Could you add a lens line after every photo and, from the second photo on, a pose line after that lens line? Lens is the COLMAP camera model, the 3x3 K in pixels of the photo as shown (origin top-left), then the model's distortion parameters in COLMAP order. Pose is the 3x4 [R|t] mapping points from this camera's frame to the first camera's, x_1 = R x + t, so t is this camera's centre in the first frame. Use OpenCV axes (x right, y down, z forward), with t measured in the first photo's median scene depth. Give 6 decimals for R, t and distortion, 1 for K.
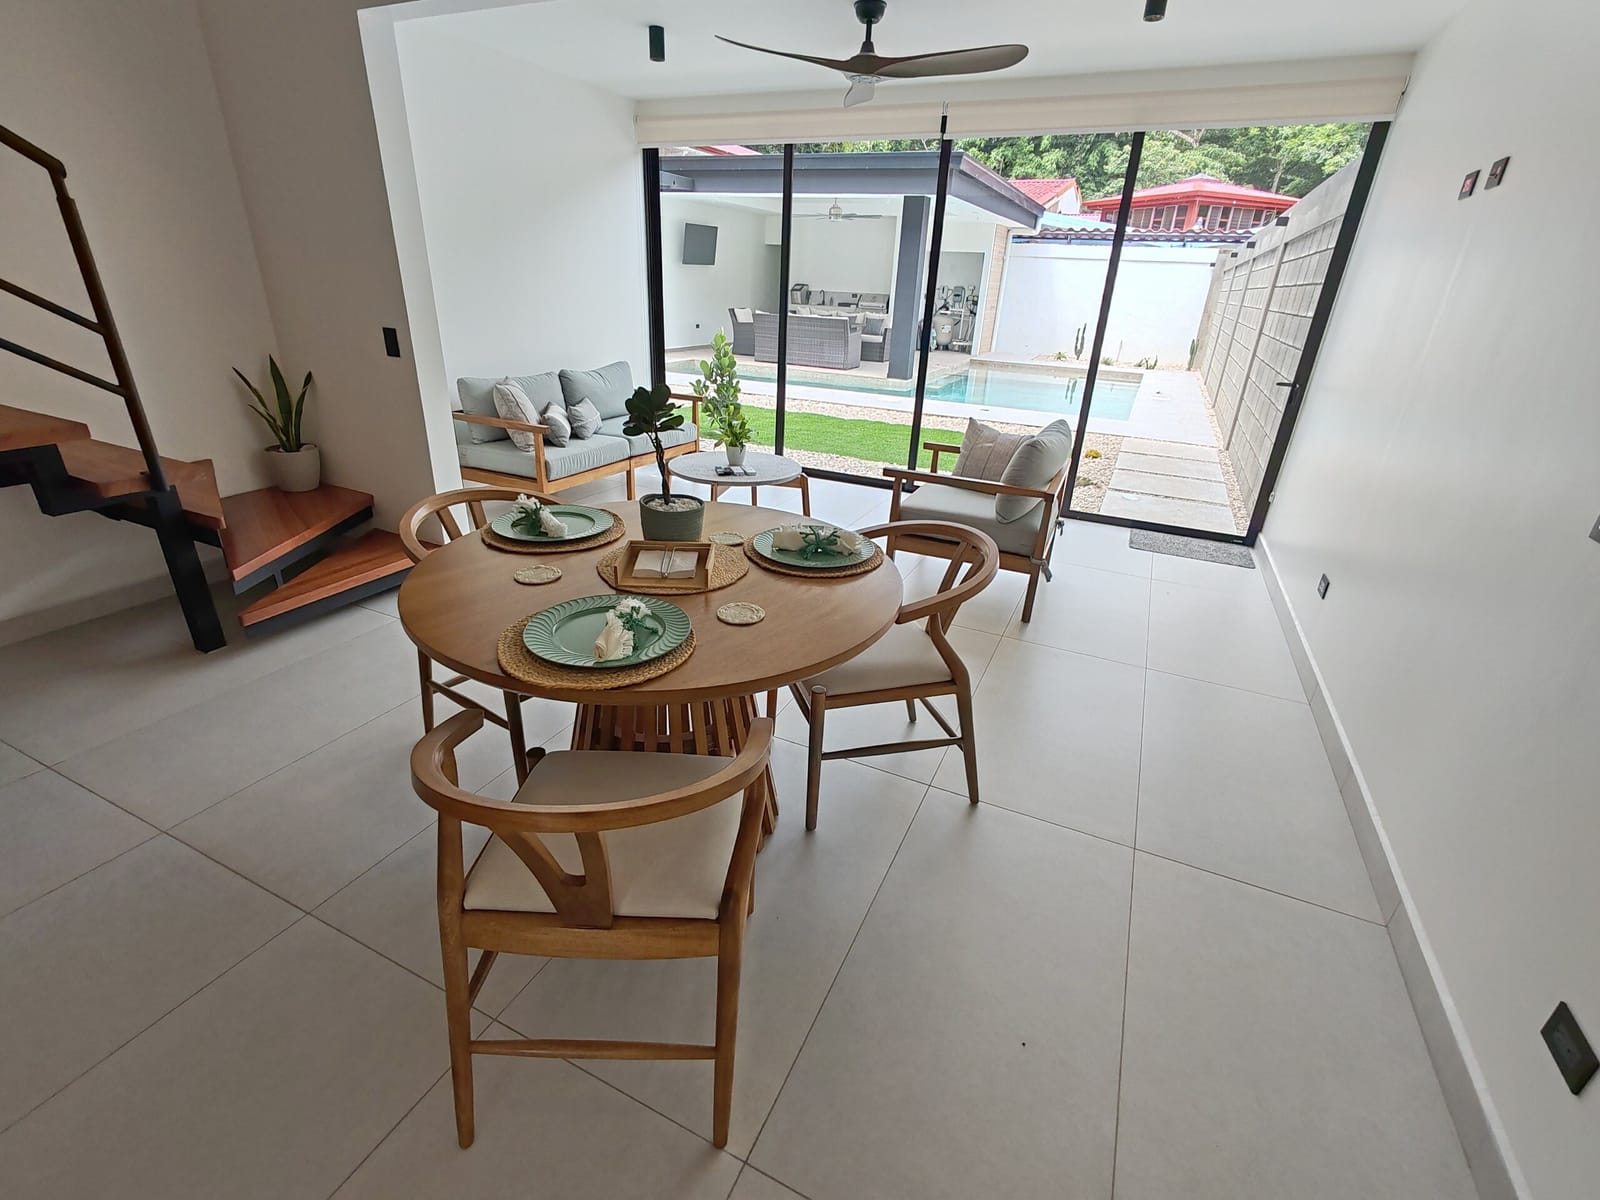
lens RADIAL K [[727.6, 0, 800.0], [0, 727.6, 600.0], [0, 0, 1]] dist [-0.002374, 0.005903]
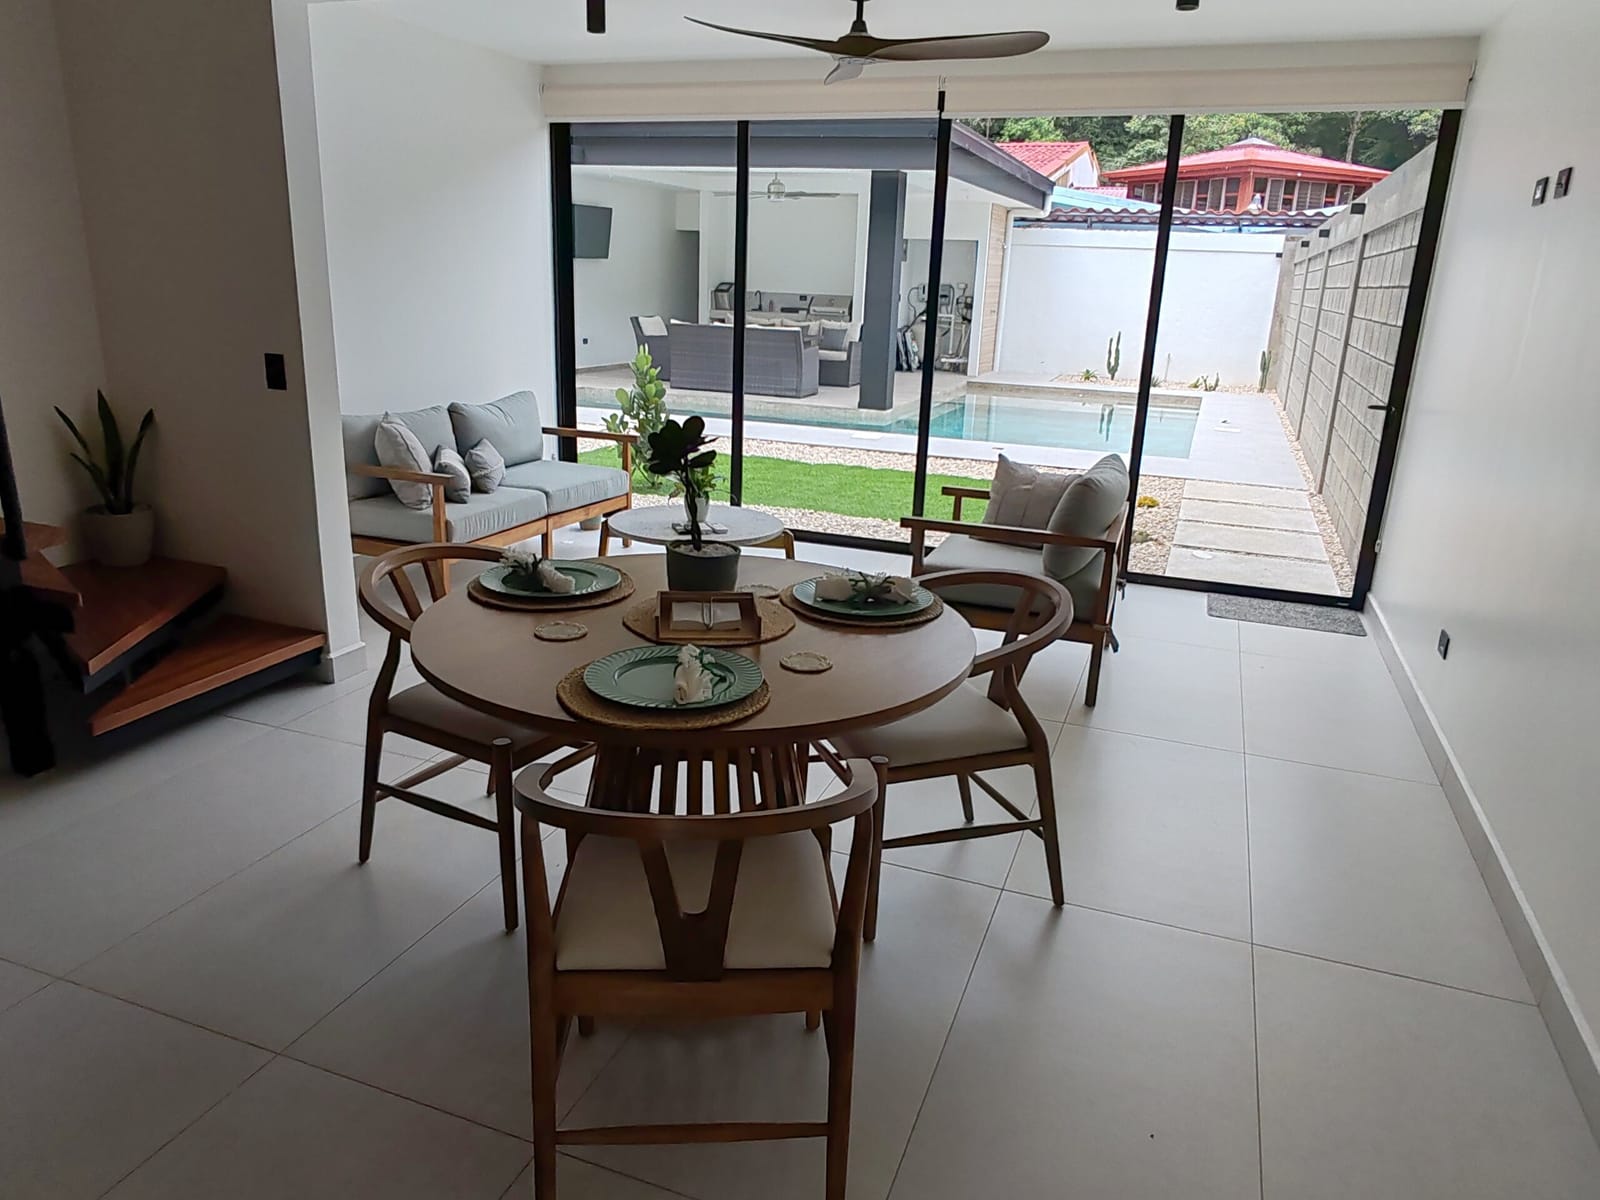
lens RADIAL K [[1095.9, 0, 800.0], [0, 1095.9, 600.0], [0, 0, 1]] dist [0.001716, -0.003900]
pose [[0.996732, -0.028420, 0.075621, -0.064737], [0.037606, 0.991697, -0.122976, 0.037269], [-0.071498, 0.125418, 0.989524, -0.118457]]
